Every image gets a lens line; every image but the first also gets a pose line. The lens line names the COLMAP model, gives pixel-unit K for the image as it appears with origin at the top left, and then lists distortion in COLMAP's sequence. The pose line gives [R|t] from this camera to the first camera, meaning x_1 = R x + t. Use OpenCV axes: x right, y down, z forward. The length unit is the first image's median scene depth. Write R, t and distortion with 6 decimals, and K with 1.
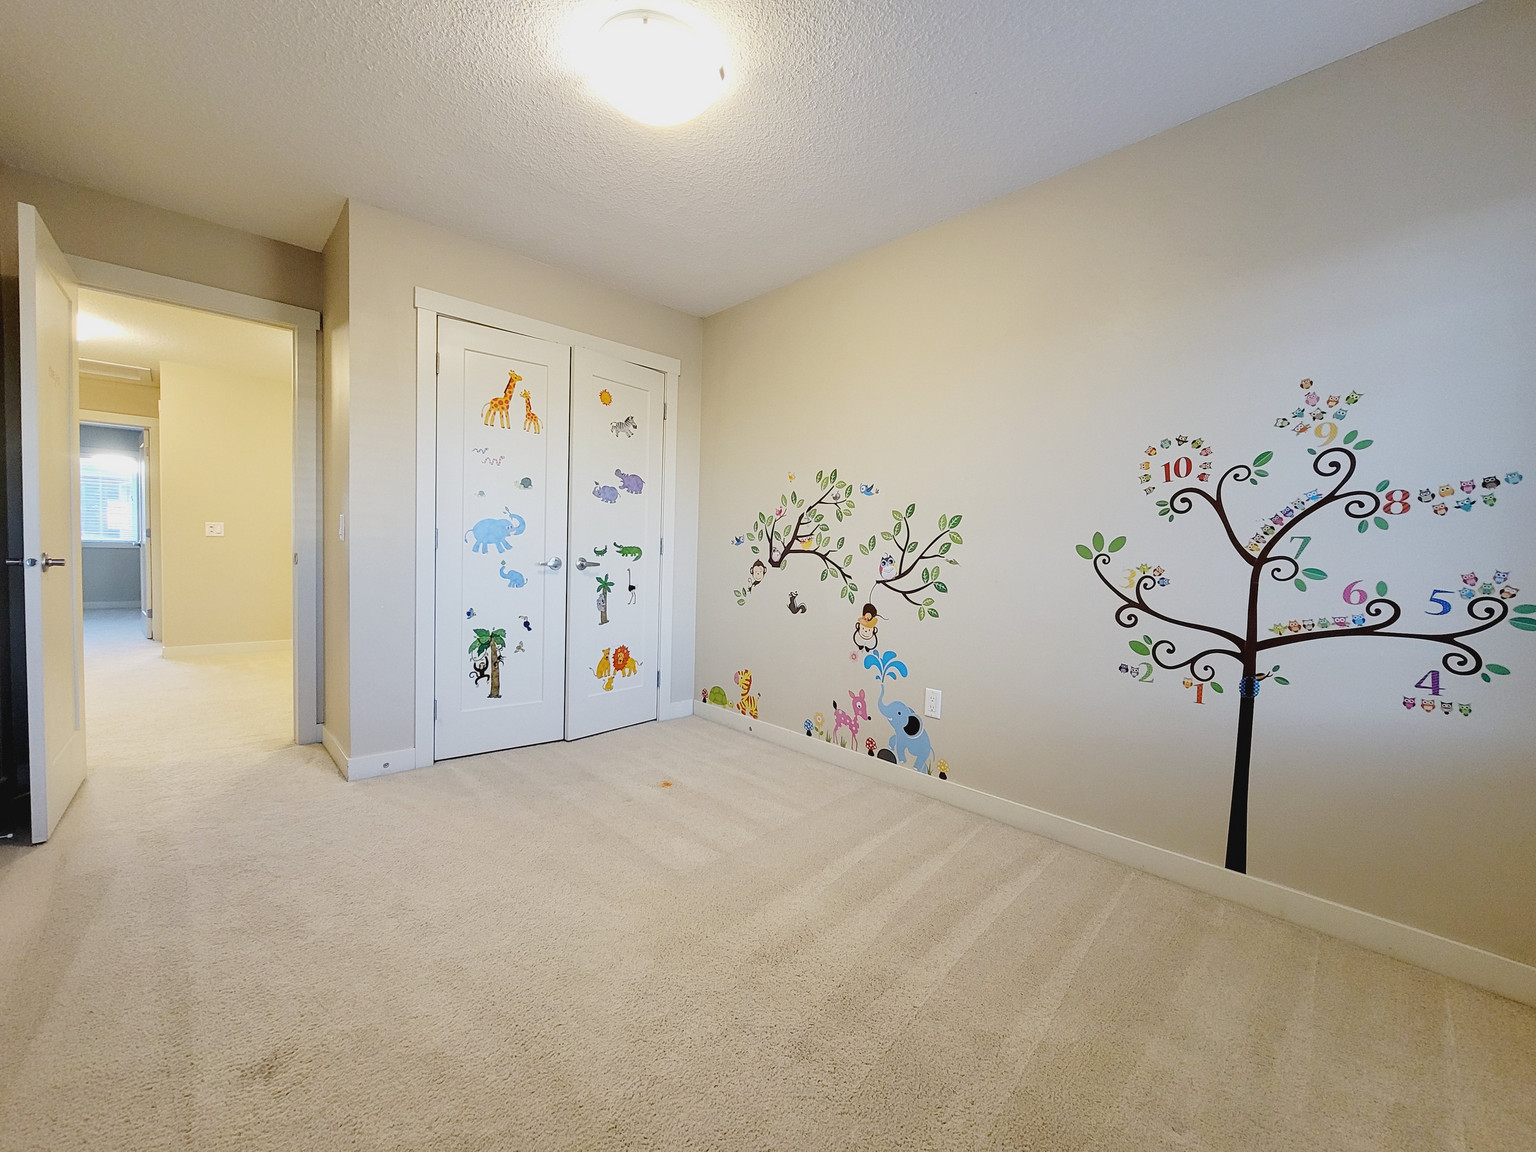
lens RADIAL K [[618.5, 0, 767.4], [0, 618.5, 573.1], [0, 0, 1]] dist [-0.000598, -0.000035]
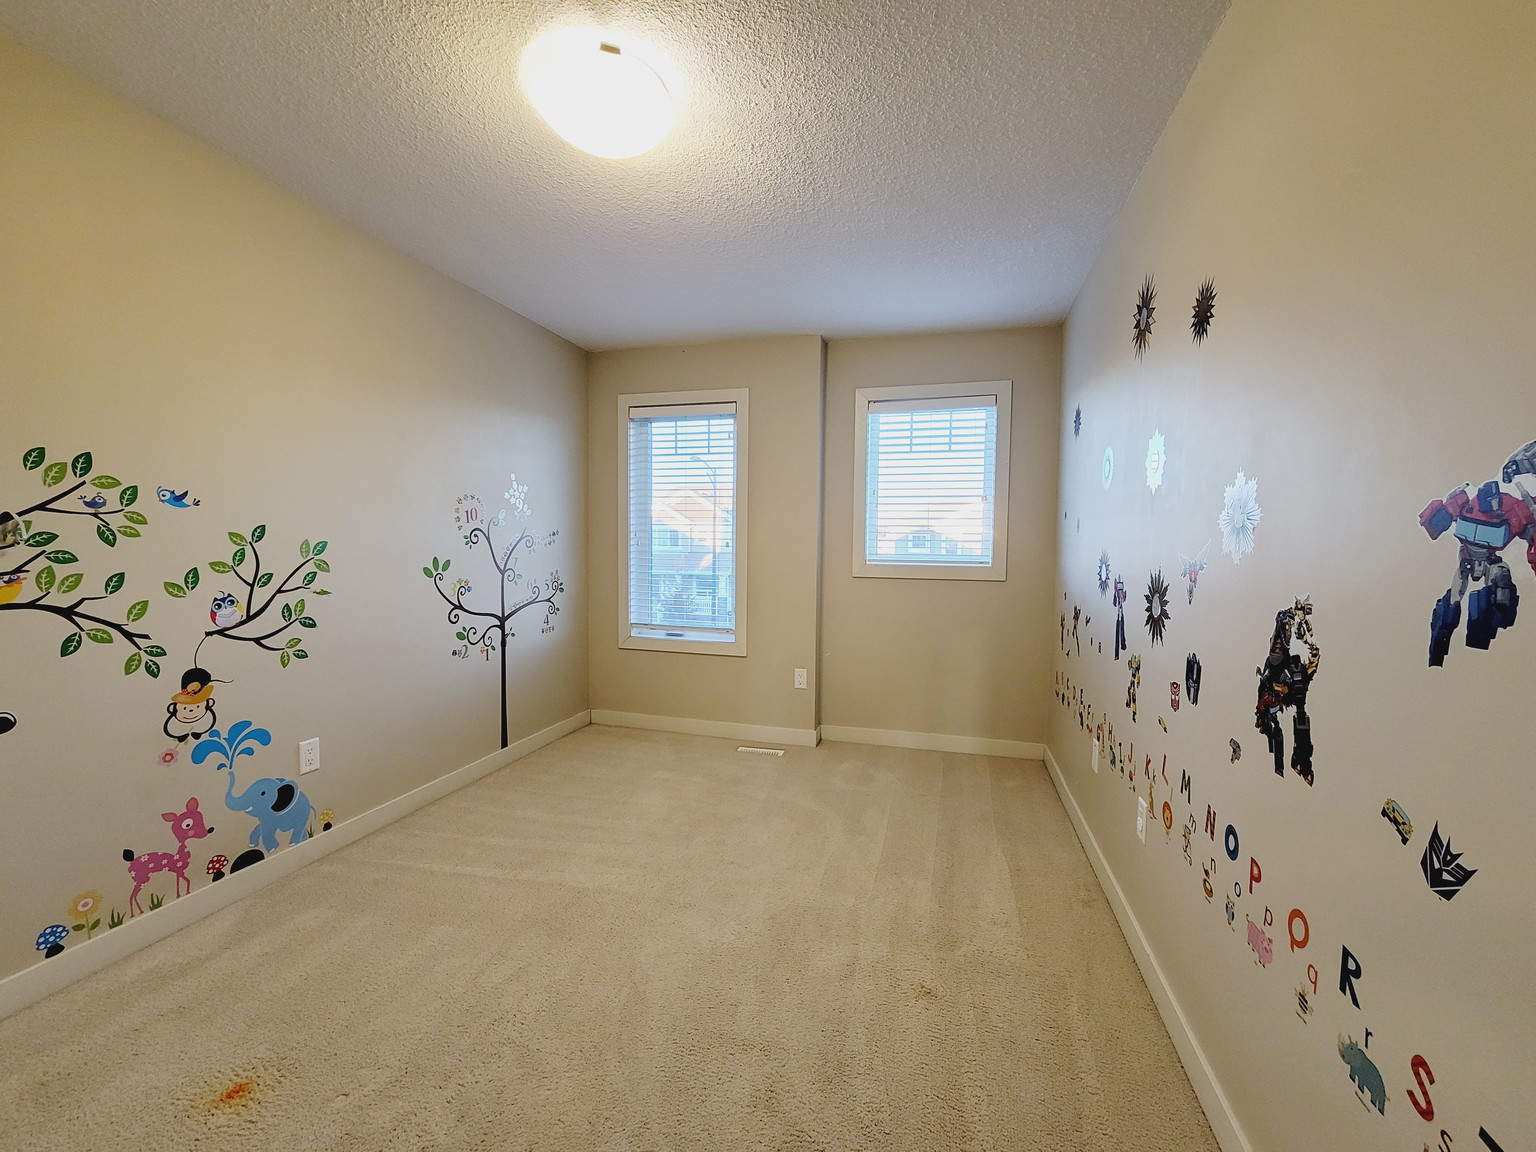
lens RADIAL K [[618.5, 0, 778.5], [0, 618.5, 567.7], [0, 0, 1]] dist [-0.000598, -0.000035]
pose [[-0.514404, -0.074085, 0.854342, -0.775457], [-0.001687, 0.996347, 0.085383, -0.126066], [-0.857546, 0.042480, -0.512650, 0.842267]]
